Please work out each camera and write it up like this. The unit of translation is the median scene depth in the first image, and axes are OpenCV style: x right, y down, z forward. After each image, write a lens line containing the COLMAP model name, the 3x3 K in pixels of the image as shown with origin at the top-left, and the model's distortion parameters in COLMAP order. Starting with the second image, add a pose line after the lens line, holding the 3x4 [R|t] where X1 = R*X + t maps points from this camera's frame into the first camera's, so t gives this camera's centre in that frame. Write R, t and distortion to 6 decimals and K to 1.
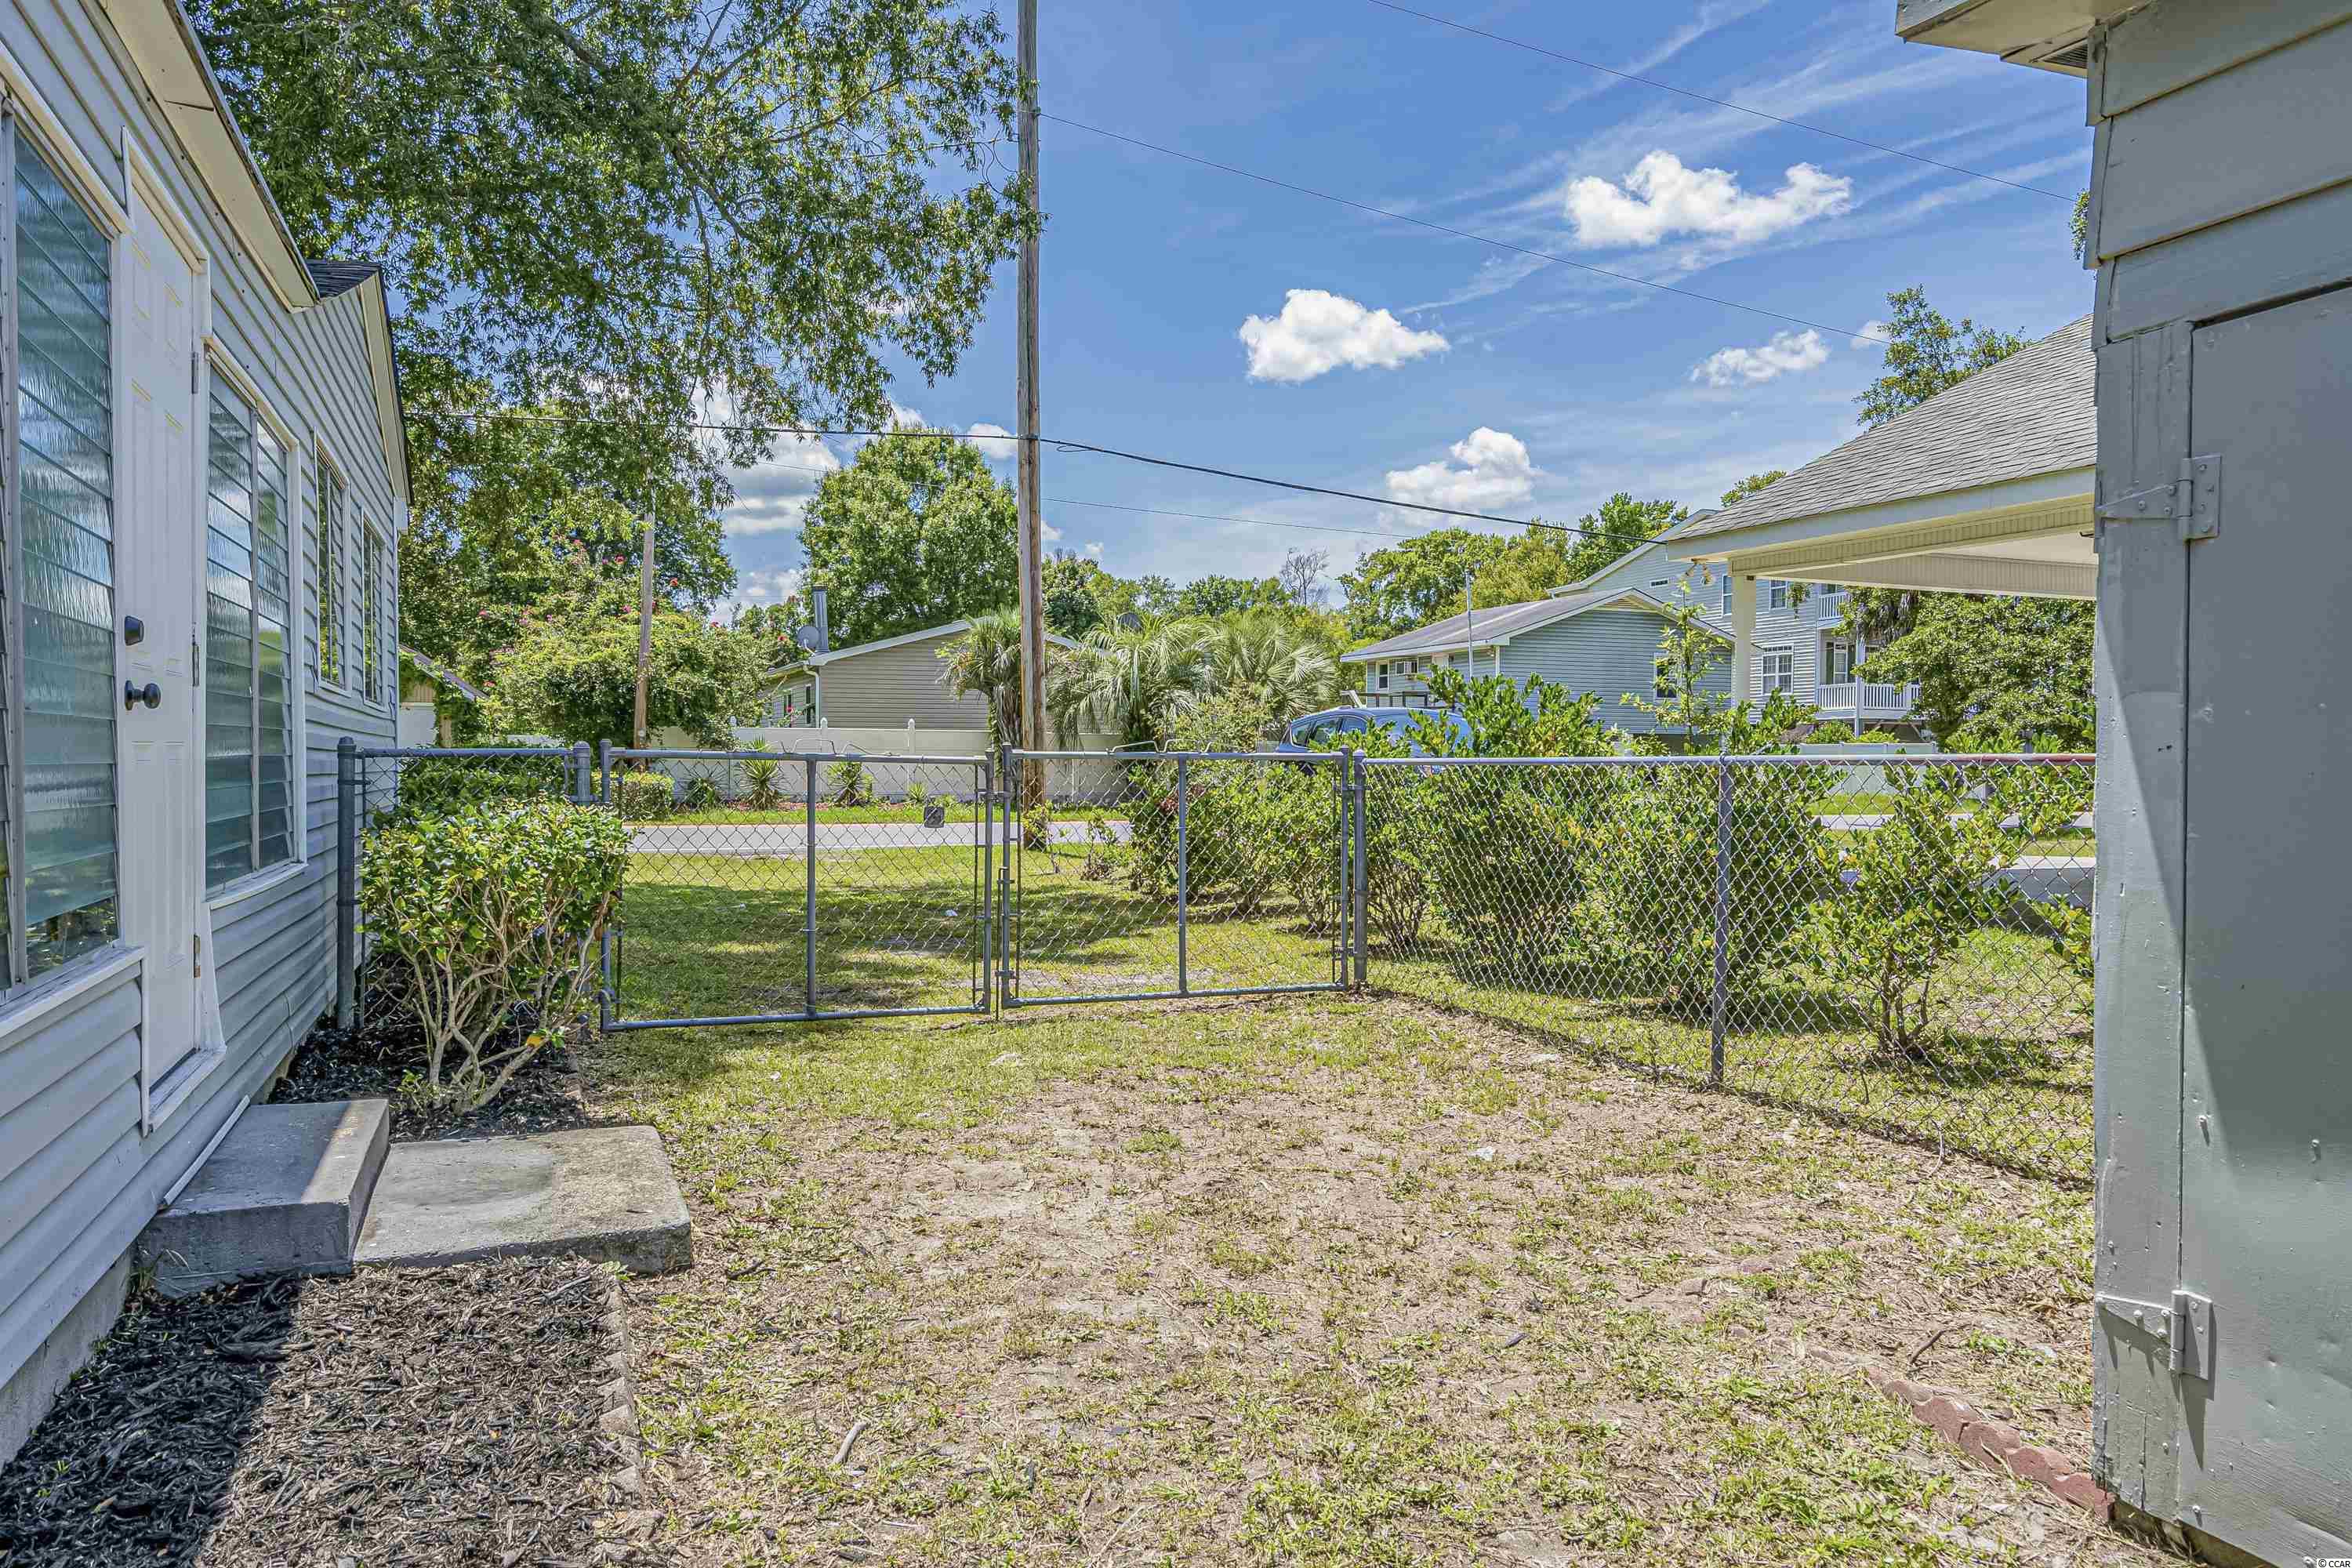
lens RADIAL K [[1642.9, 0, 1176.0], [0, 1642.9, 784.0], [0, 0, 1]] dist [0.000479, 0.001038]
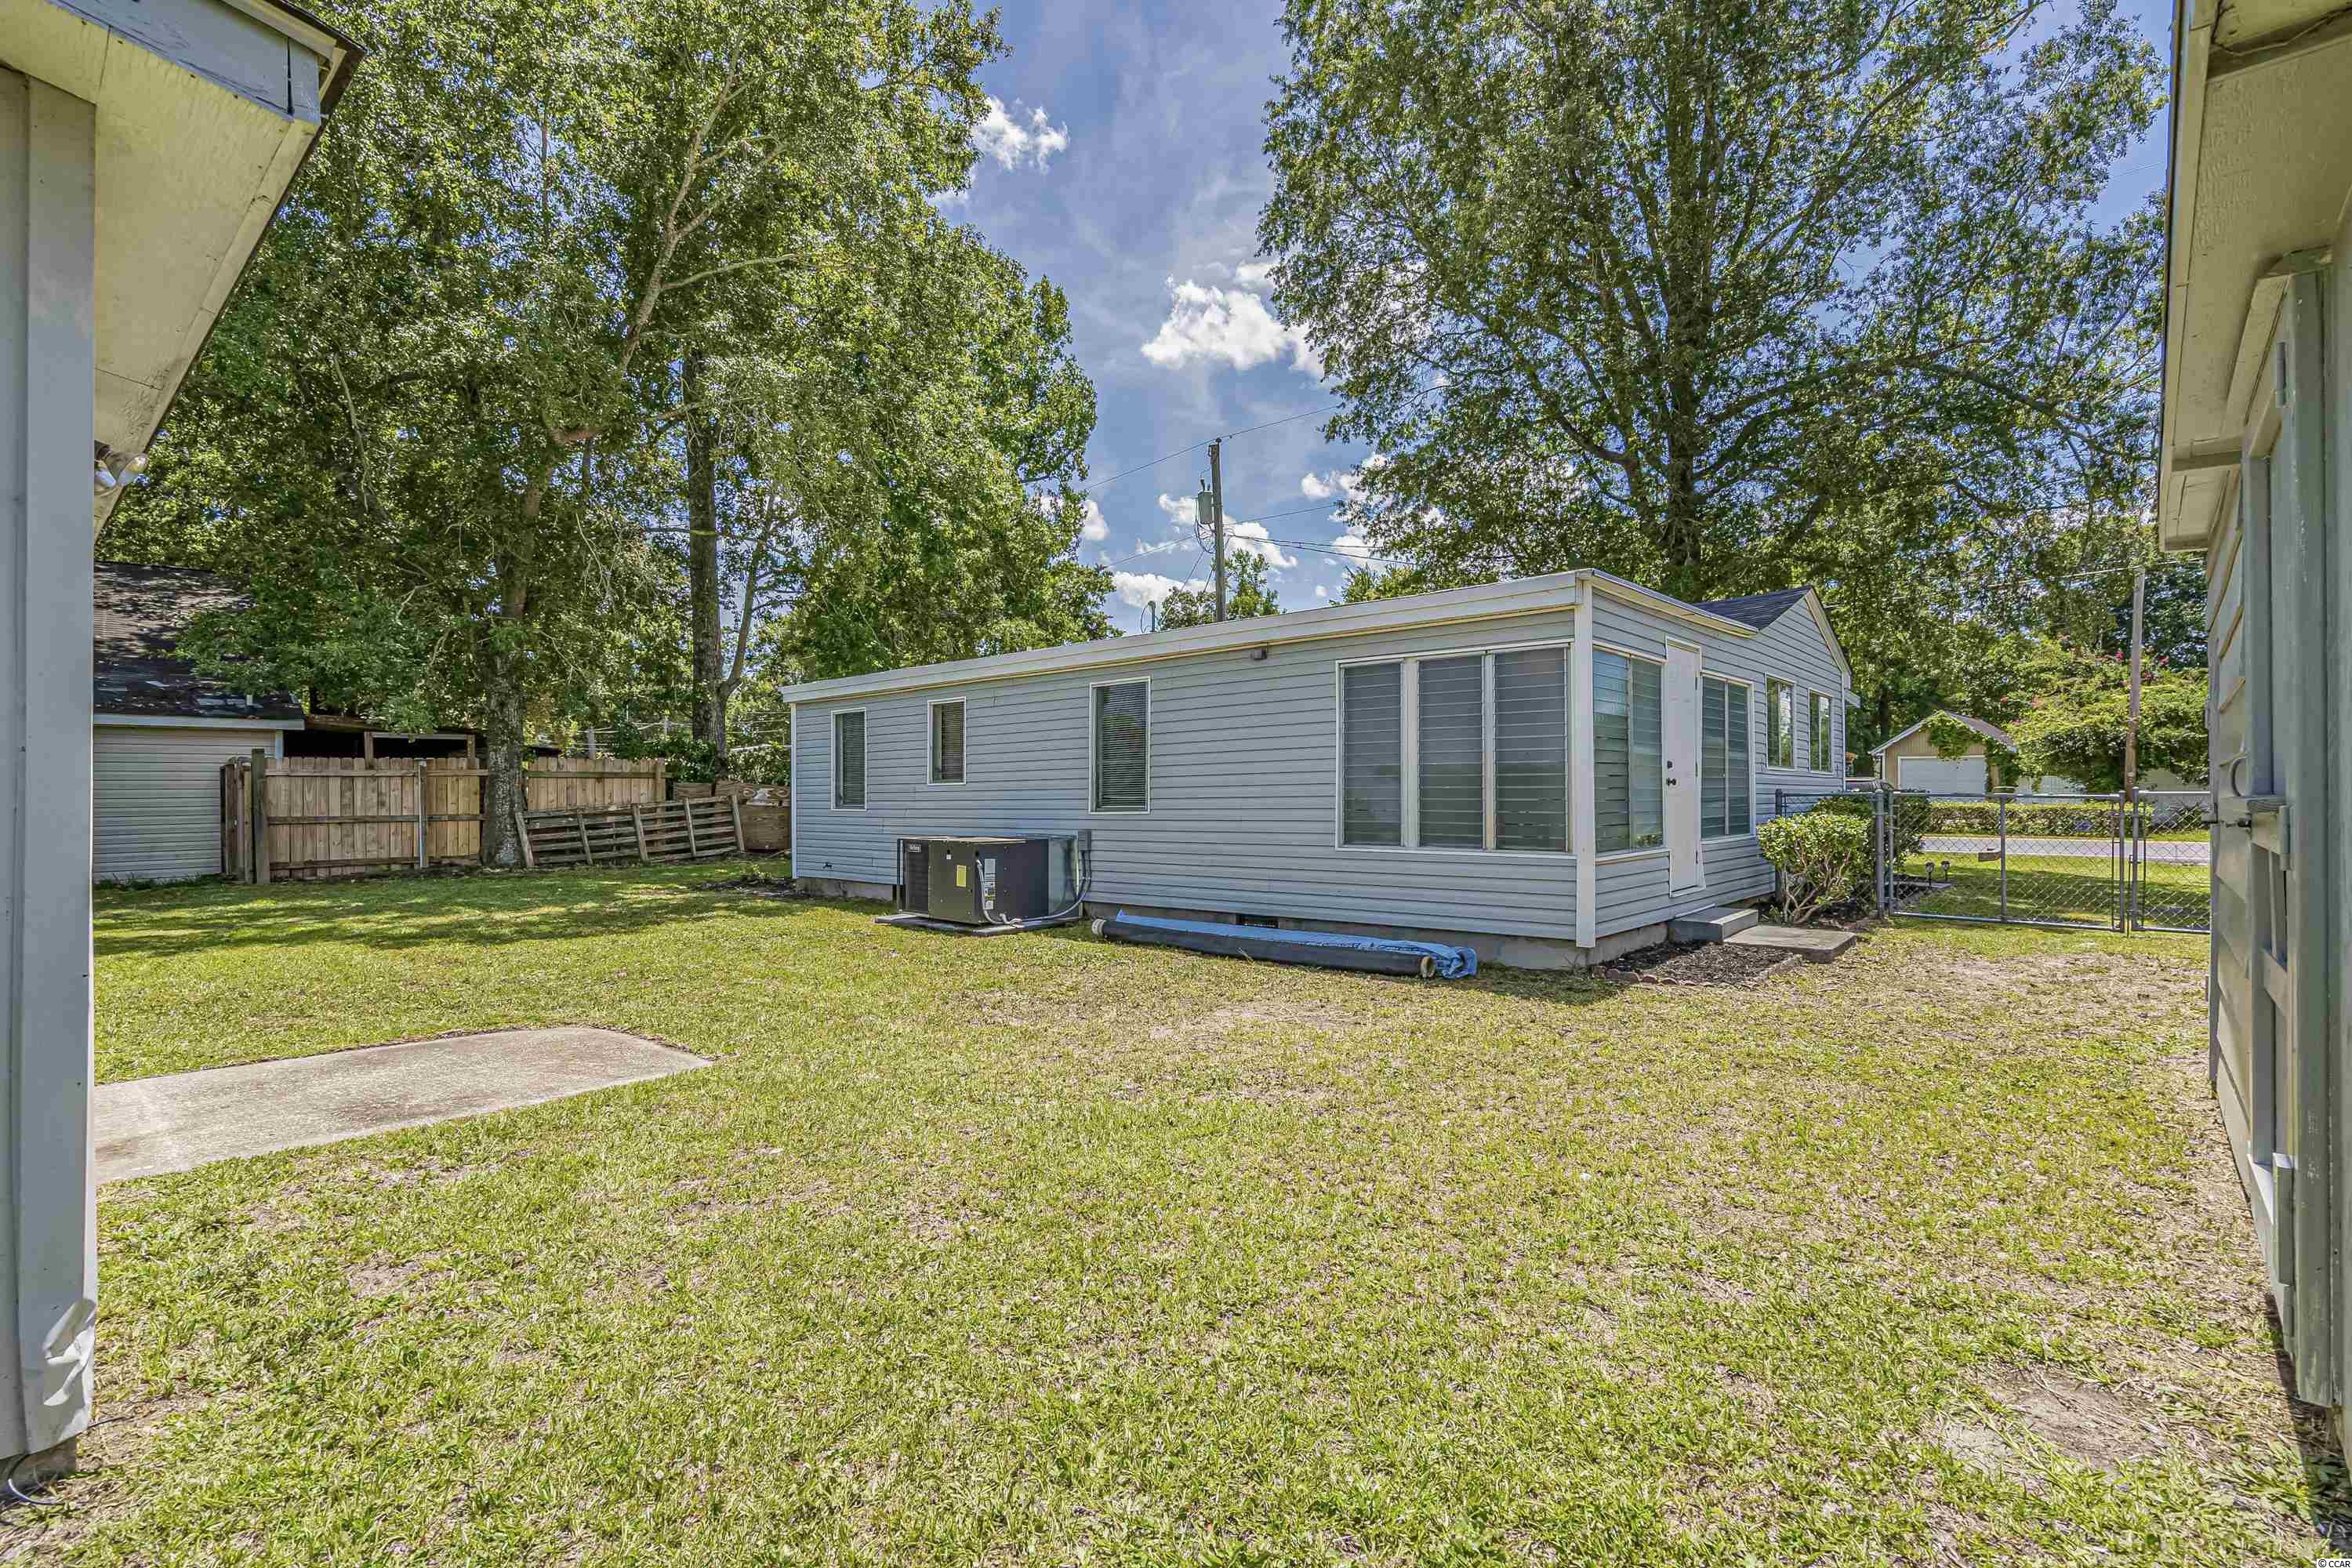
lens RADIAL K [[1095.5, 0, 1181.2], [0, 1095.5, 787.0], [0, 0, 1]] dist [-0.001438, 0.000579]
pose [[0.461274, -0.007792, -0.887224, 0.123362], [-0.010294, 0.999847, -0.014133, 0.000617], [0.887198, 0.015652, 0.461123, -0.131591]]
